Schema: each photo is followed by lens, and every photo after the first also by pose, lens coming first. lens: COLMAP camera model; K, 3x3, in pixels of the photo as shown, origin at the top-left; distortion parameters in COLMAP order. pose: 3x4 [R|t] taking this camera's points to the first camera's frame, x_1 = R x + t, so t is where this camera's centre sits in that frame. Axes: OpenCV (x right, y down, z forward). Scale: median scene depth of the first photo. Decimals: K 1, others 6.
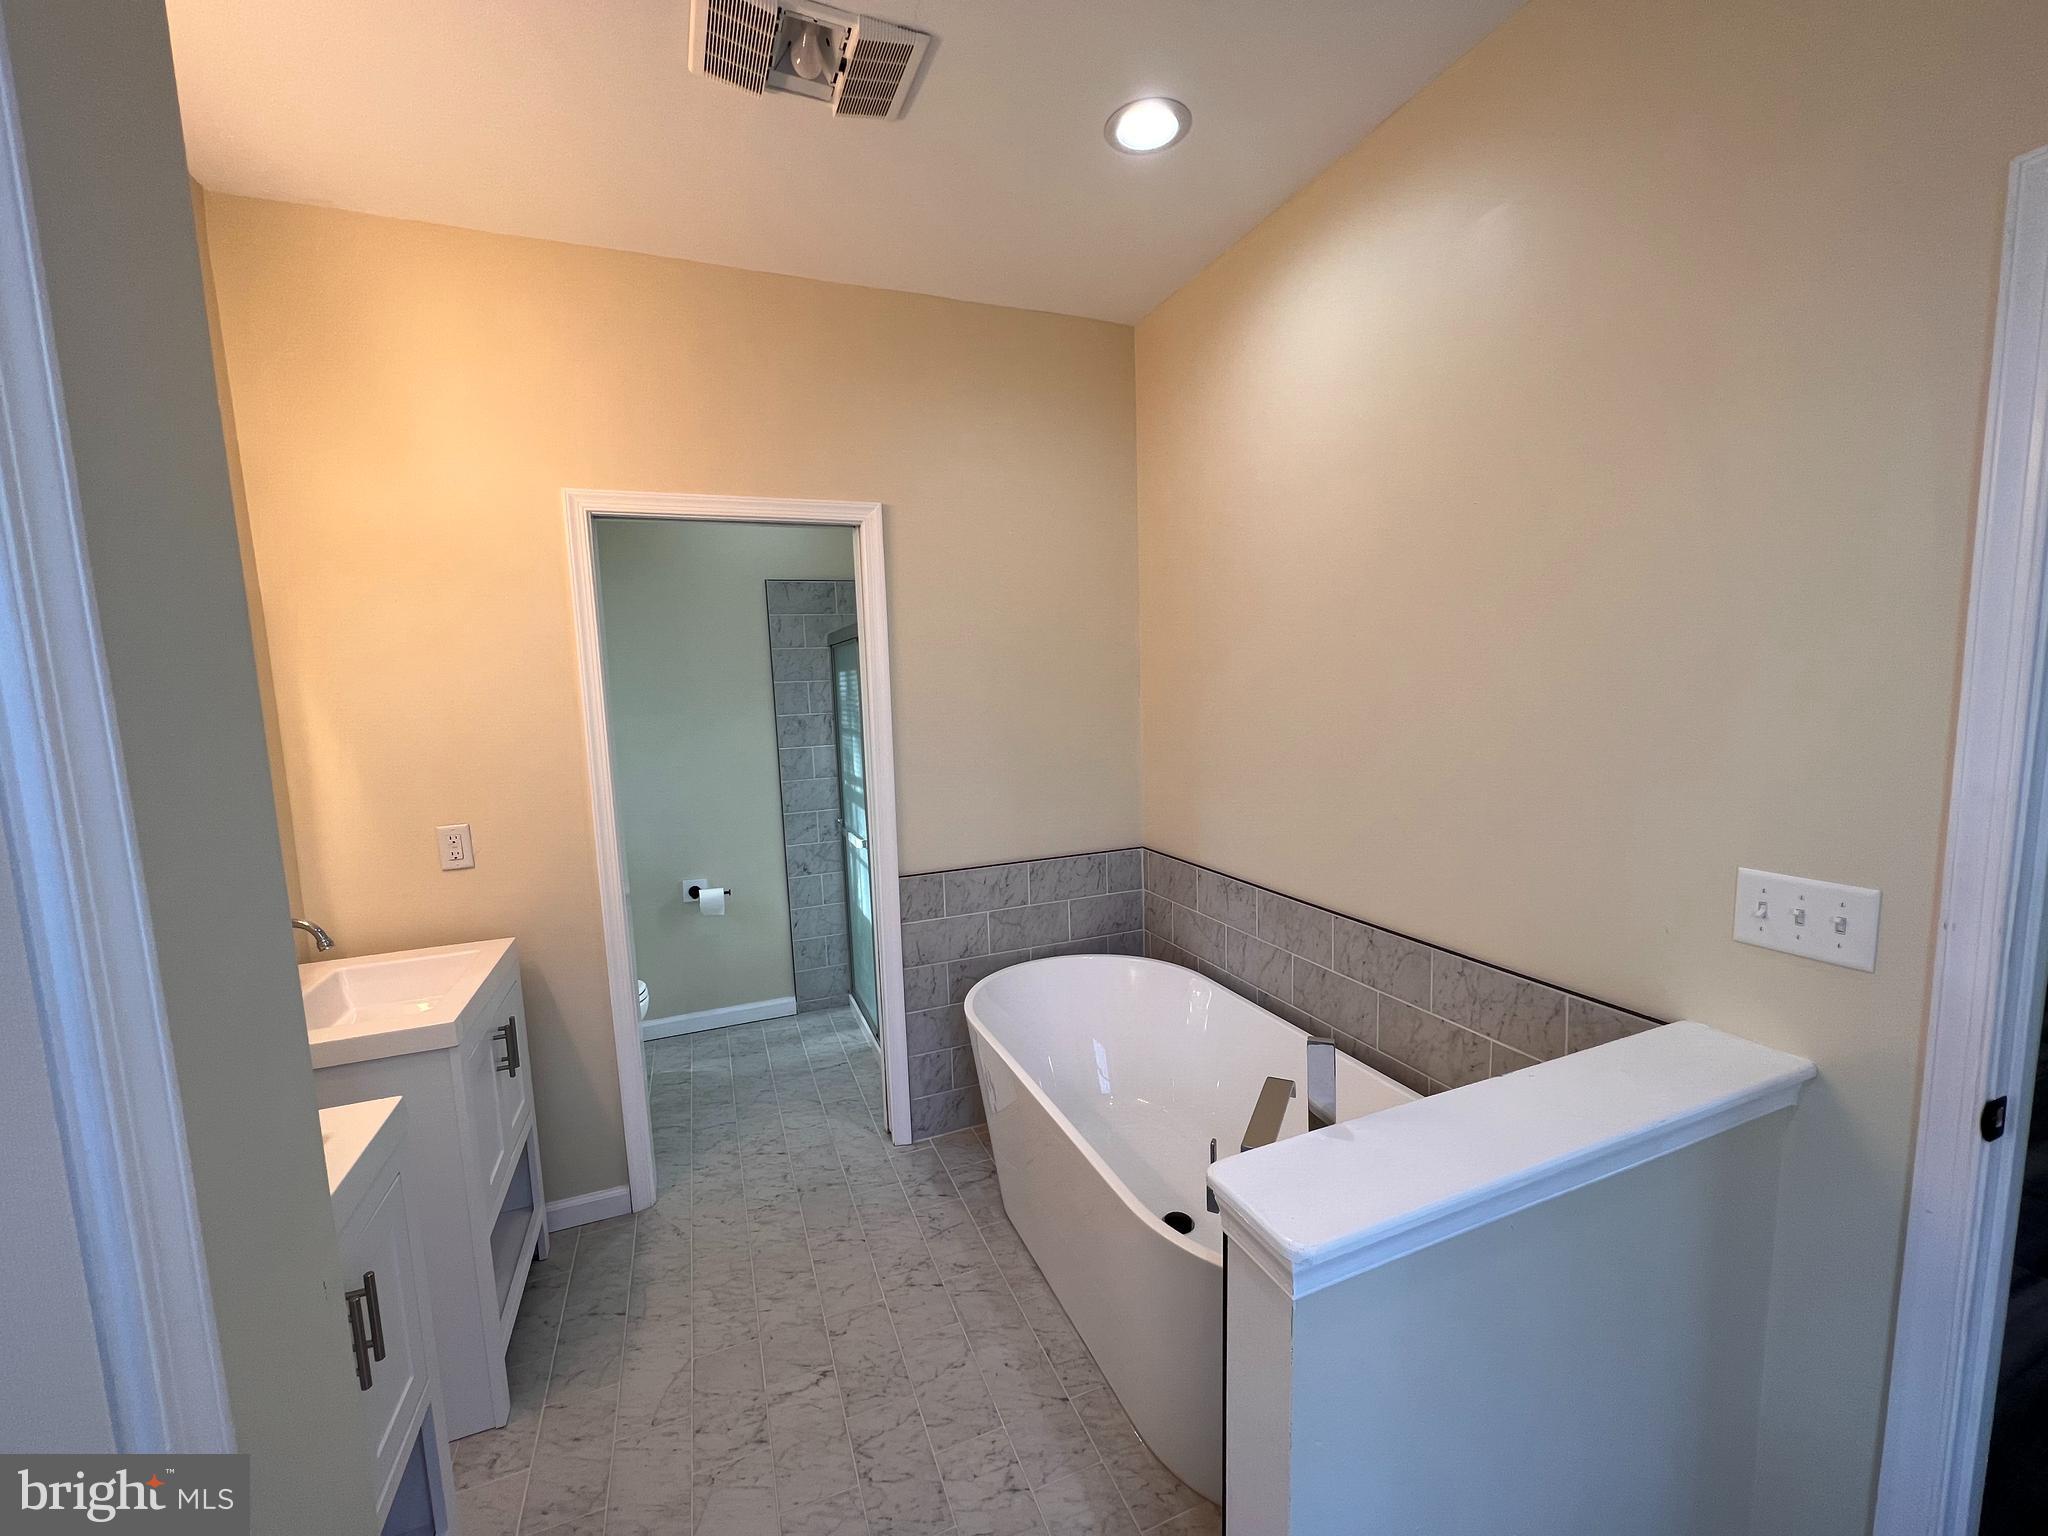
lens RADIAL K [[813.9, 0, 1025.2], [0, 813.9, 773.9], [0, 0, 1]] dist [-0.003077, 0.000079]
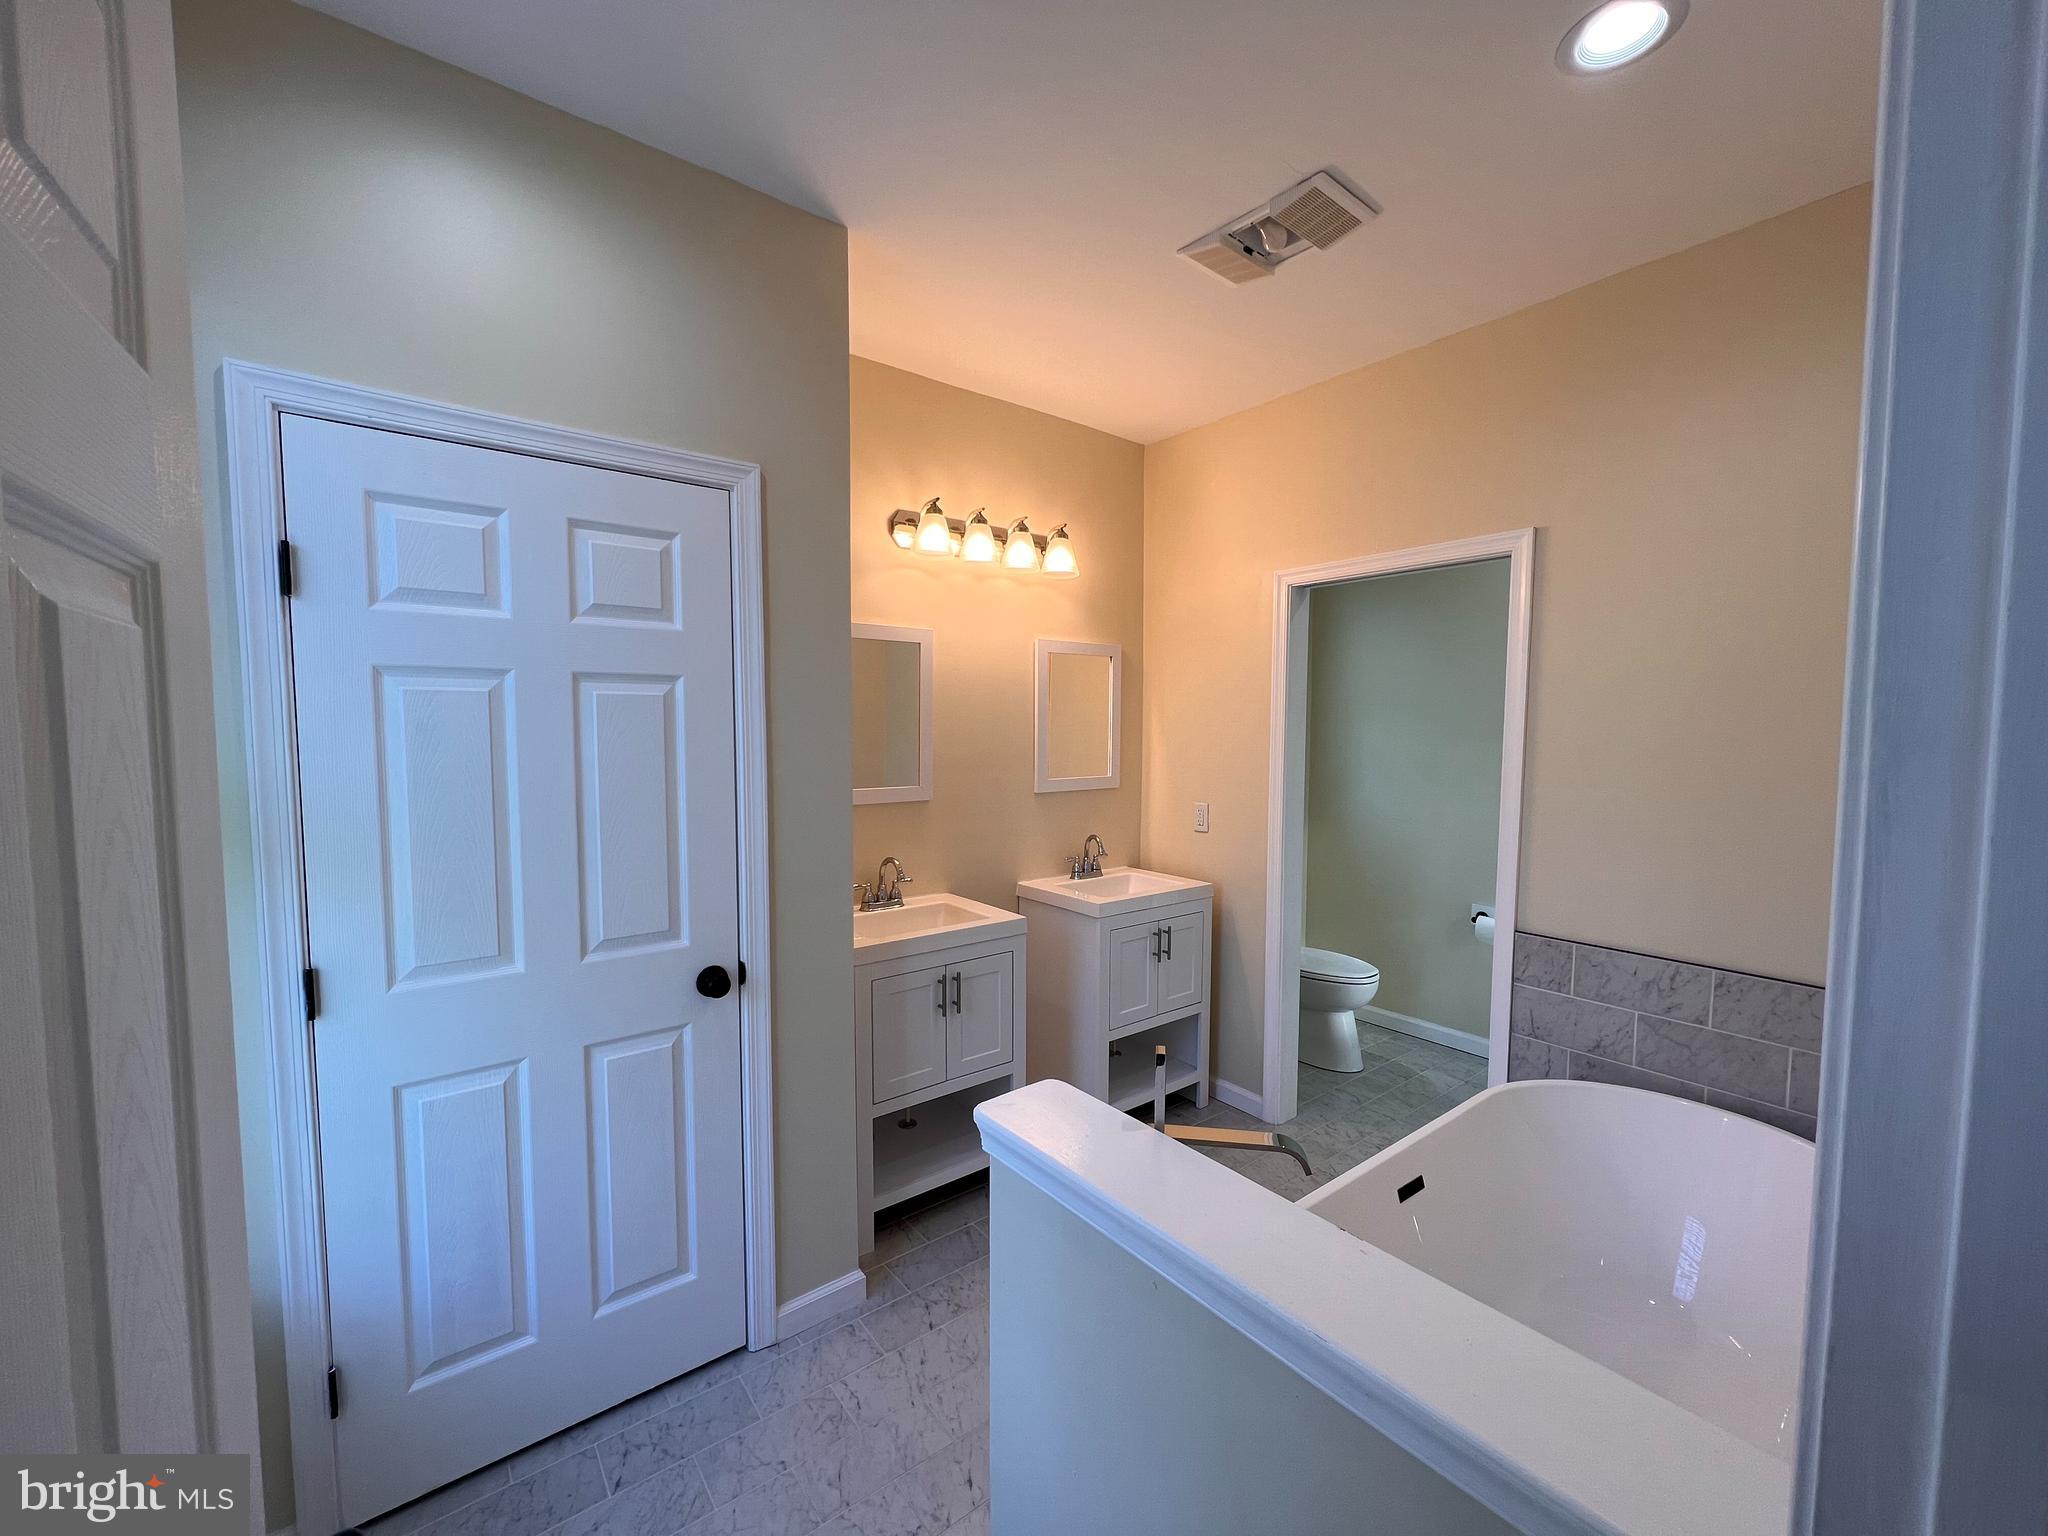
lens RADIAL K [[813.9, 0, 1022.2], [0, 813.9, 774.5], [0, 0, 1]] dist [-0.003077, 0.000079]
pose [[0.271902, 0.094594, -0.957664, 0.572542], [-0.120816, 0.990639, 0.063548, -0.040314], [0.954711, 0.098422, 0.280785, 0.203988]]
